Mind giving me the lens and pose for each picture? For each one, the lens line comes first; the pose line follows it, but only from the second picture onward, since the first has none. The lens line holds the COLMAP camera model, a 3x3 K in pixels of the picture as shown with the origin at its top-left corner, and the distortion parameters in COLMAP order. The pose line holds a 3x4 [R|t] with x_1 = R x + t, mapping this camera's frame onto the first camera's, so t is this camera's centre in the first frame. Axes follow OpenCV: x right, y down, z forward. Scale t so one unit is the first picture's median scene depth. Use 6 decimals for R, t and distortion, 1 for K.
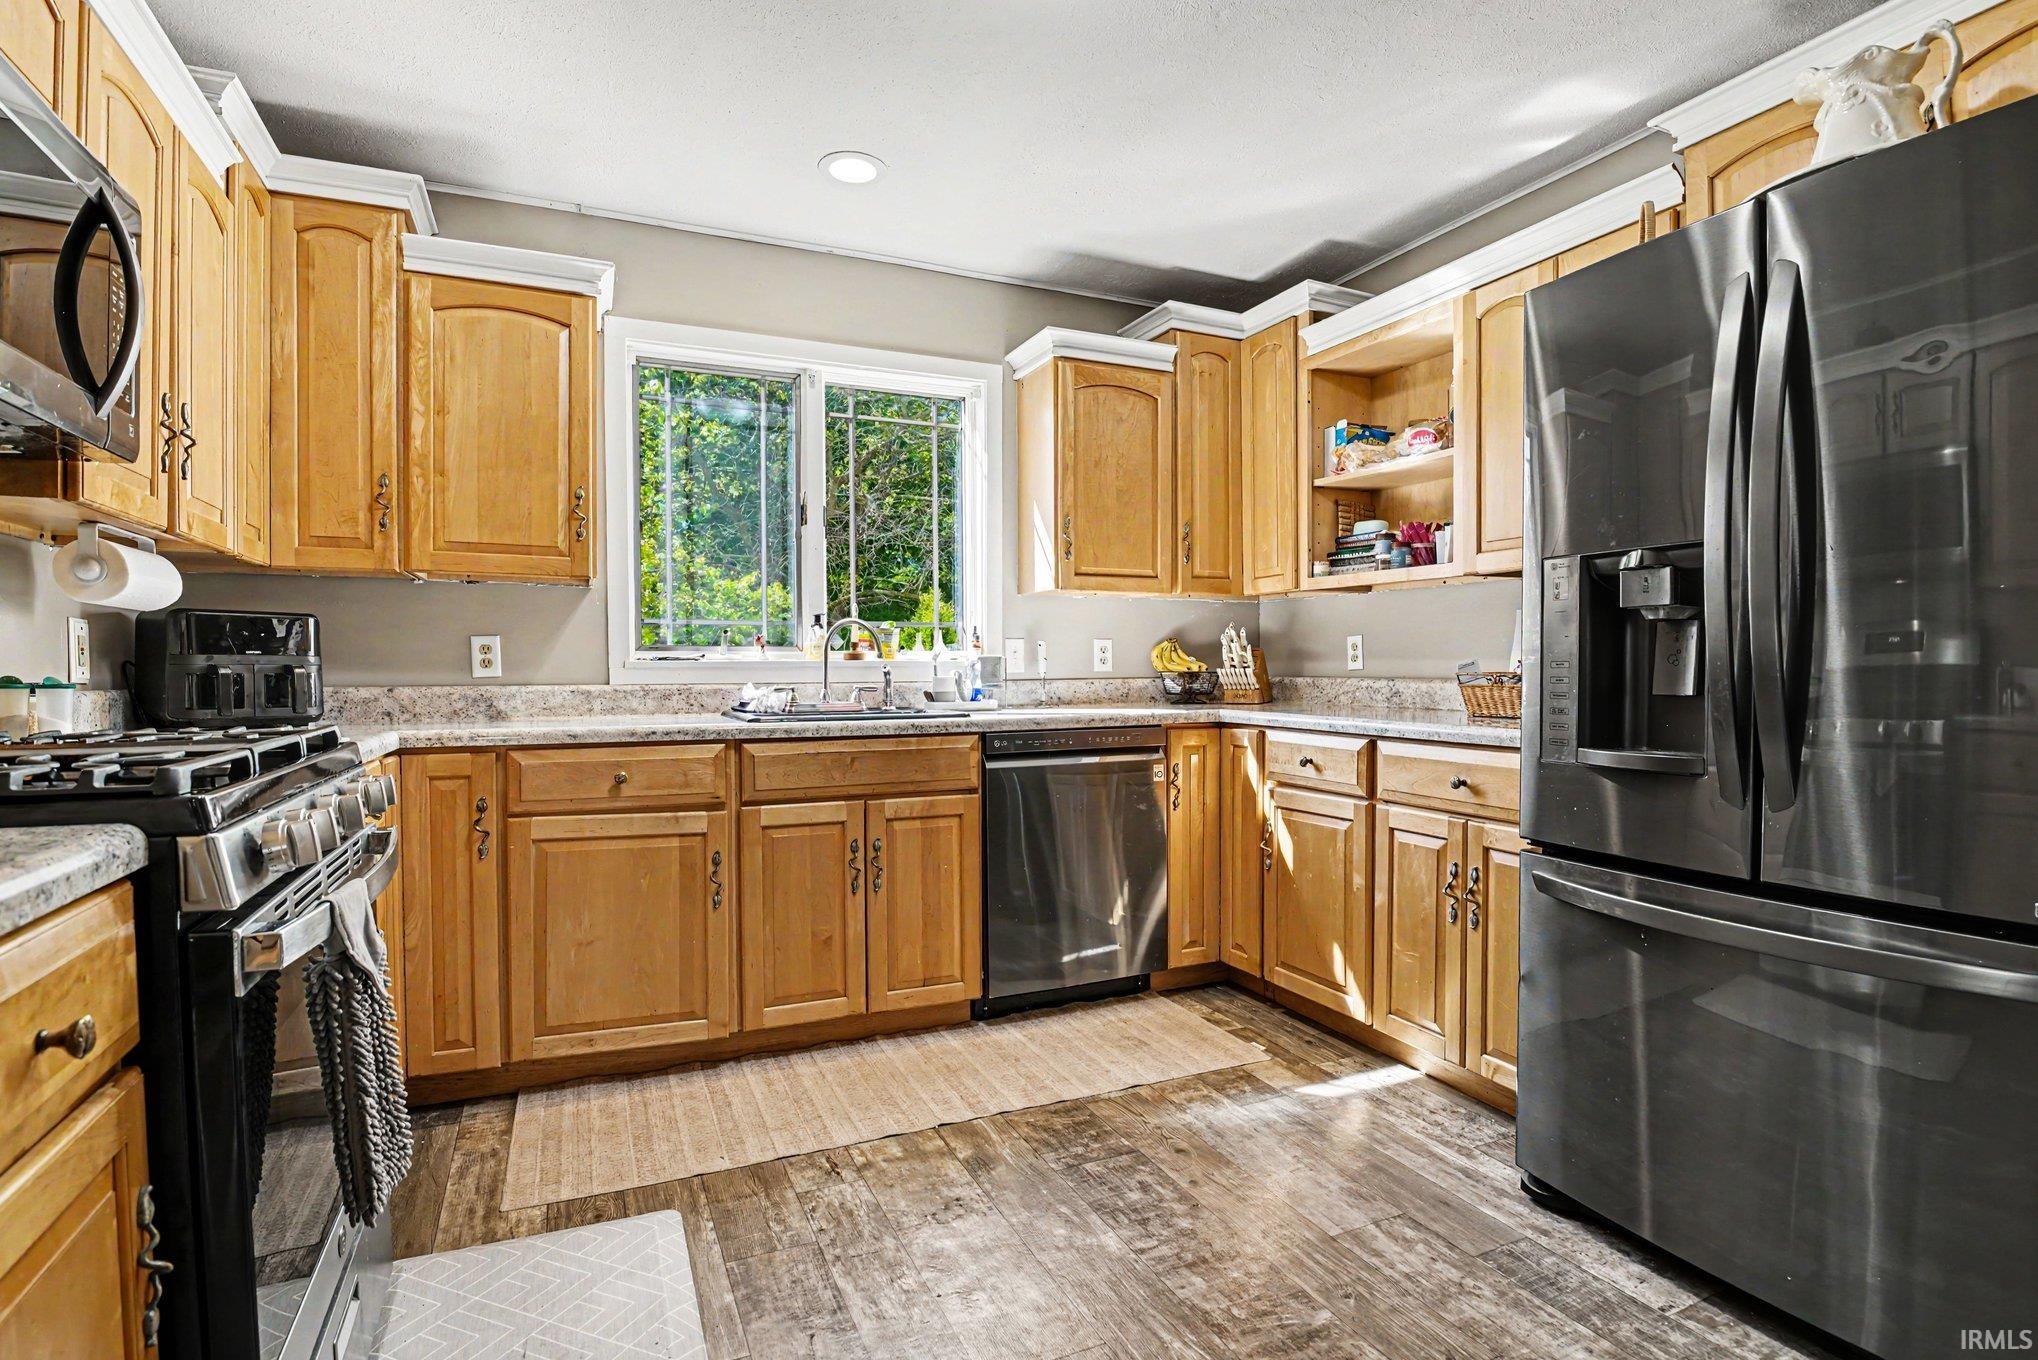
lens RADIAL K [[1026.1, 0, 1011.2], [0, 1026.1, 674.9], [0, 0, 1]] dist [-0.018634, -0.005523]
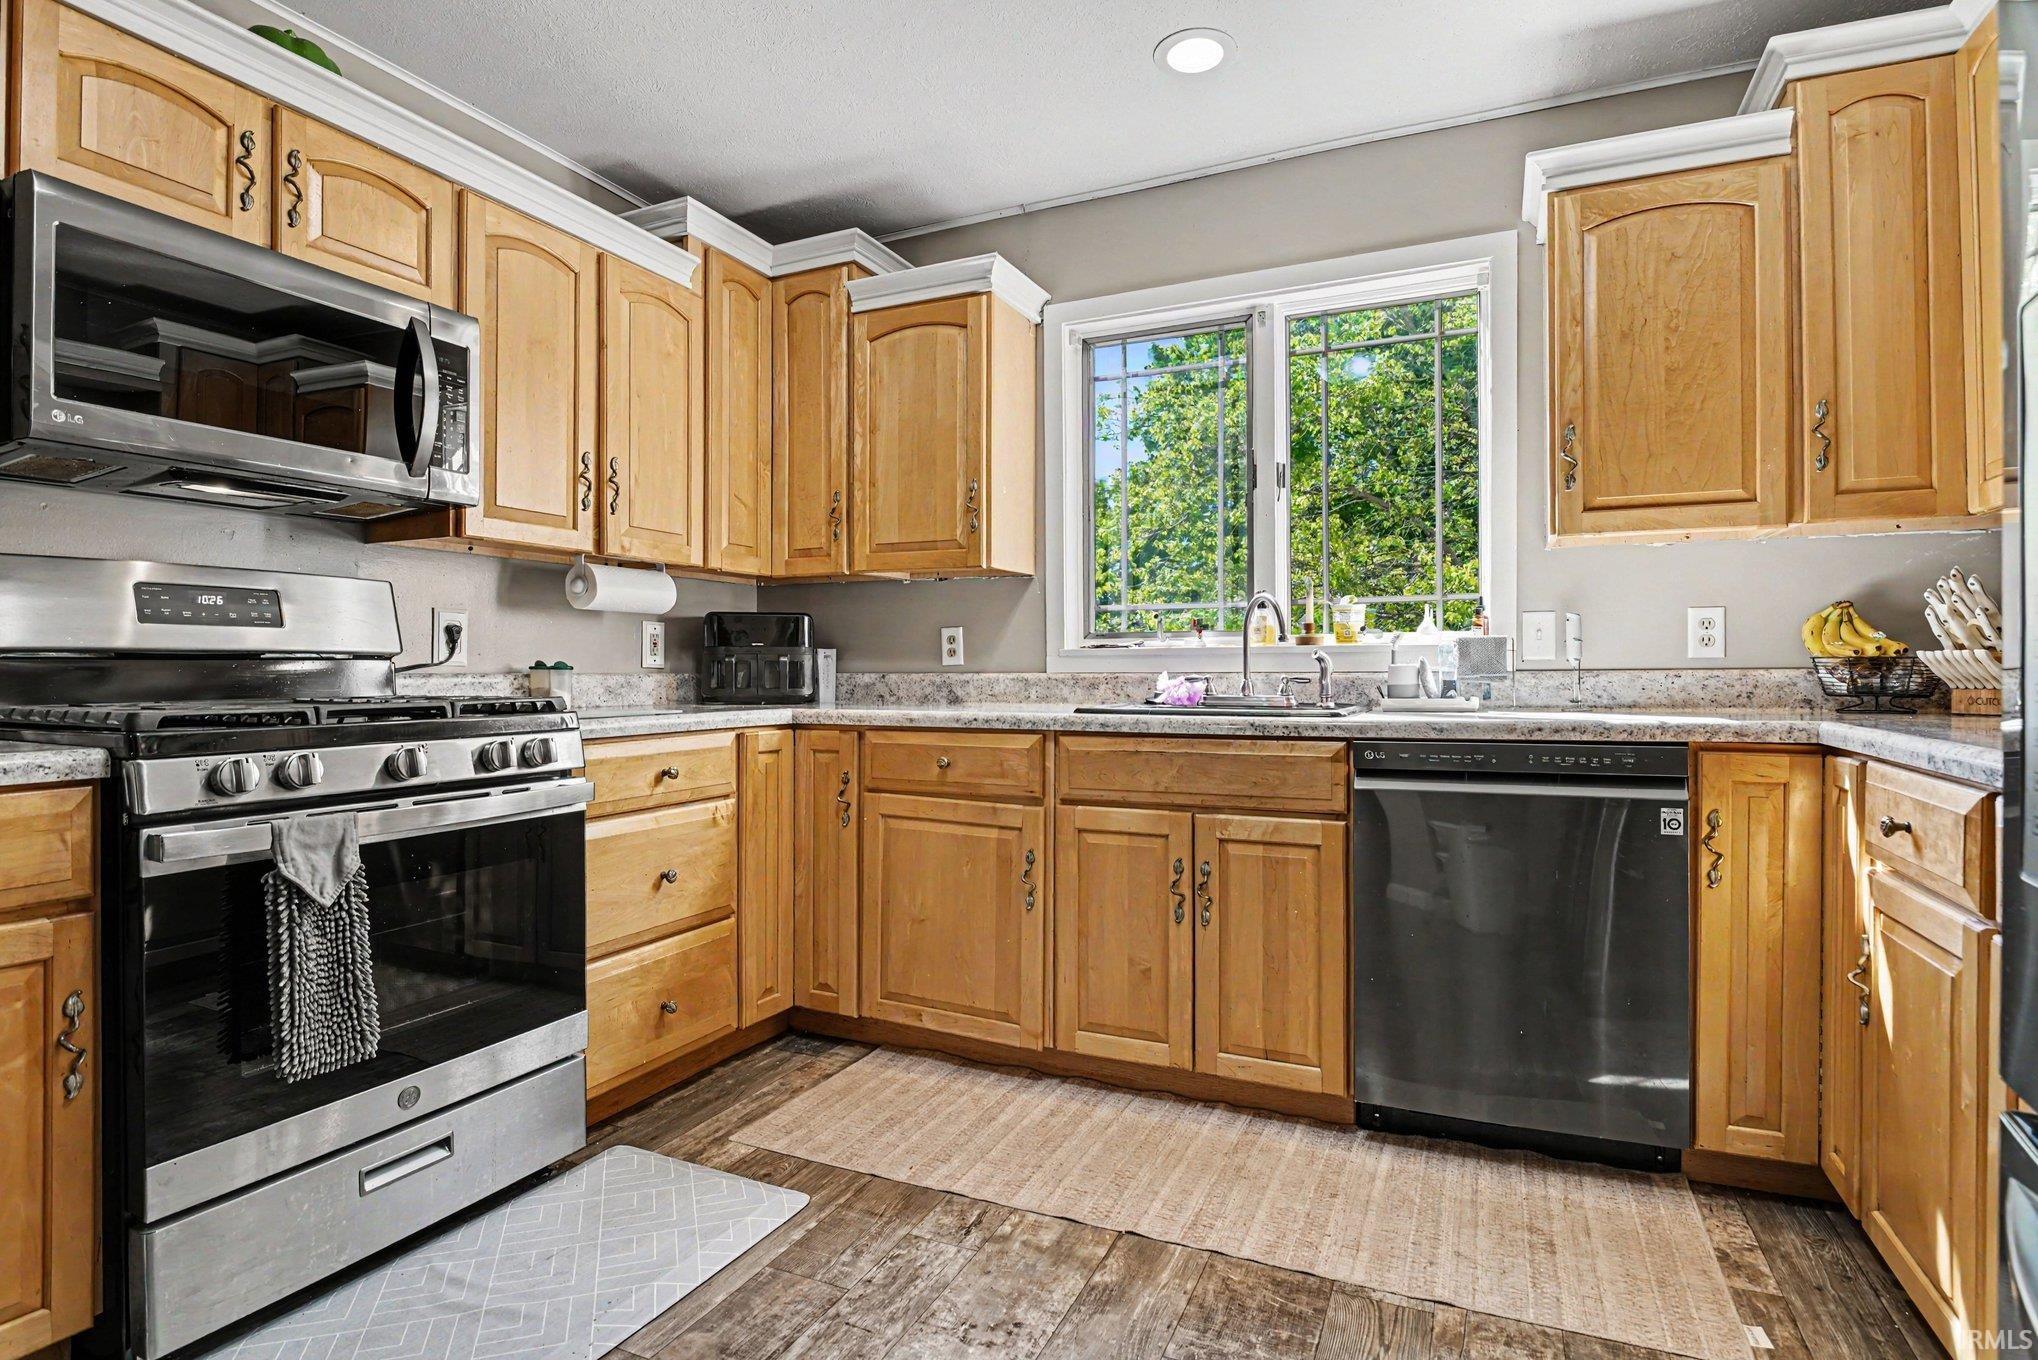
lens RADIAL K [[1026.1, 0, 1013.4], [0, 1026.1, 674.6], [0, 0, 1]] dist [-0.018634, -0.005523]
pose [[0.655921, 0.004785, -0.754815, 0.382405], [-0.003664, 0.999988, 0.003155, 0.009113], [0.754821, 0.000696, 0.655931, 0.348829]]
